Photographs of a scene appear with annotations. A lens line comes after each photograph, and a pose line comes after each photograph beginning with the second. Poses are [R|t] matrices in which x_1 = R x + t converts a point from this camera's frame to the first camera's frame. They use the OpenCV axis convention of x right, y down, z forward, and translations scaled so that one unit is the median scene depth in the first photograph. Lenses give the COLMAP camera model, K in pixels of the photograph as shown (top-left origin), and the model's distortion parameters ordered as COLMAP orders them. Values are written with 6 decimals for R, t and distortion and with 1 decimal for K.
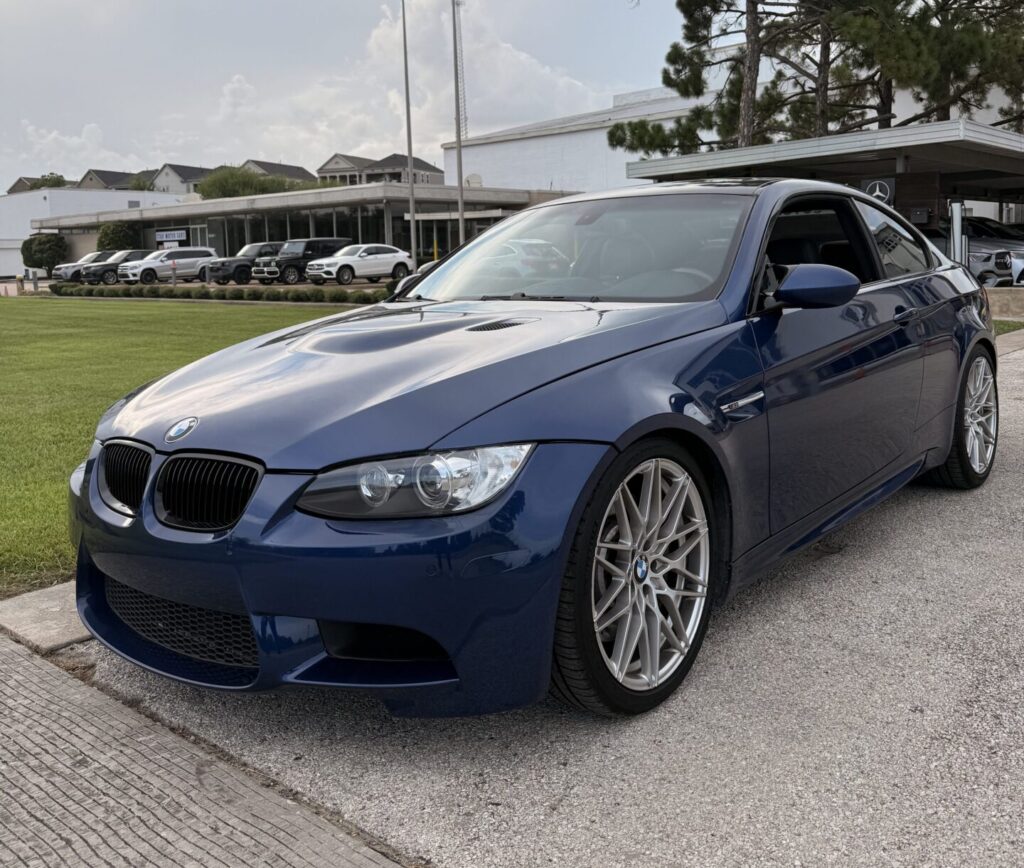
lens RADIAL K [[969.5, 0, 508.2], [0, 969.5, 328.3], [0, 0, 1]] dist [0.006473, -0.006397]
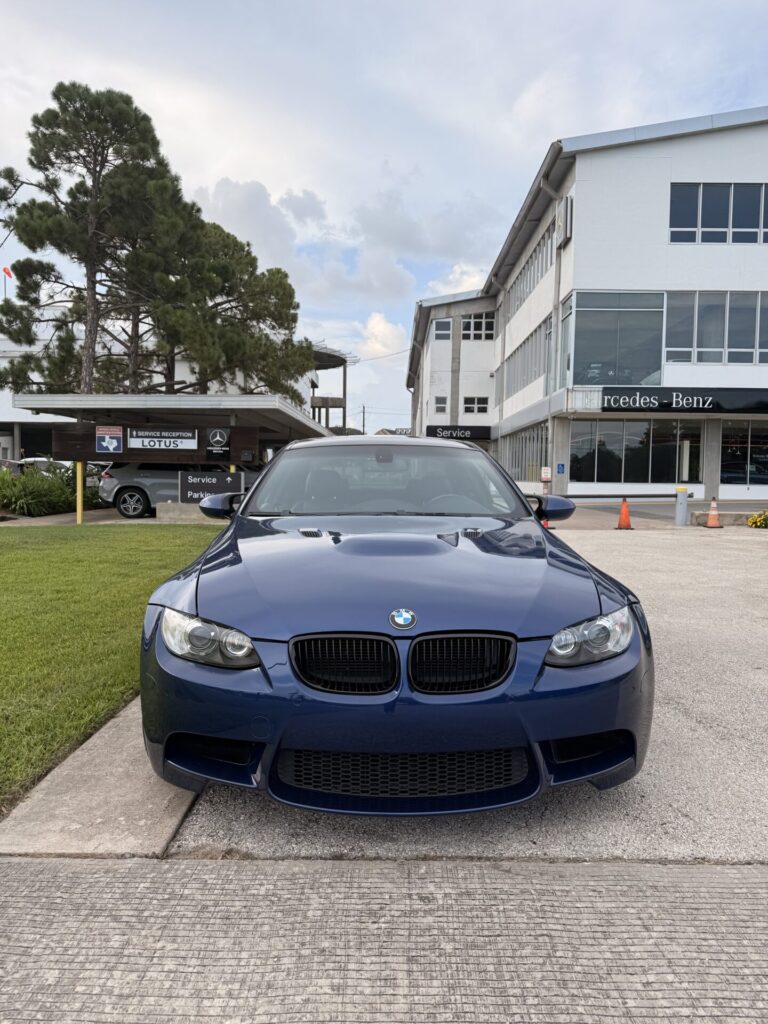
lens RADIAL K [[714.4, 0, 384.0], [0, 714.4, 512.0], [0, 0, 1]] dist [-0.000084, -0.004222]
pose [[0.747520, 0.011209, 0.664145, -0.889550], [0.006282, 0.999694, -0.023942, -0.014003], [-0.664210, 0.022069, 0.747220, 0.291520]]
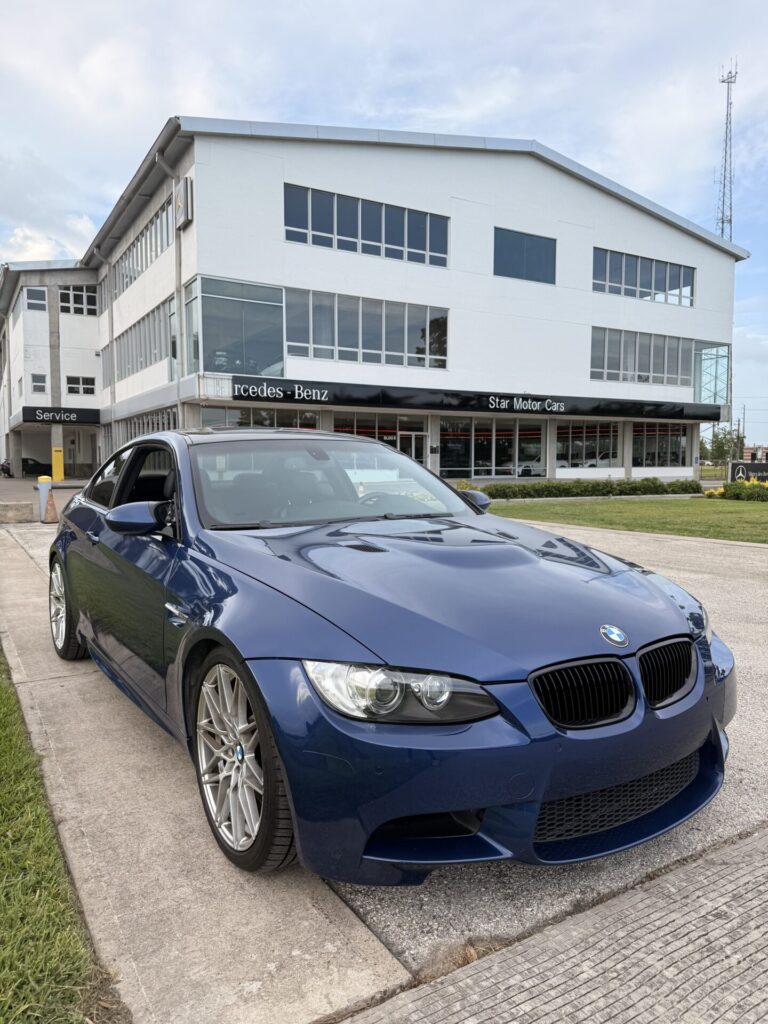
lens RADIAL K [[714.4, 0, 384.0], [0, 714.4, 512.0], [0, 0, 1]] dist [-0.000084, -0.004222]
pose [[0.287268, -0.024034, 0.957549, -1.143127], [0.047631, 0.998807, 0.010780, -0.064385], [-0.956665, 0.042512, 0.288070, 0.923724]]
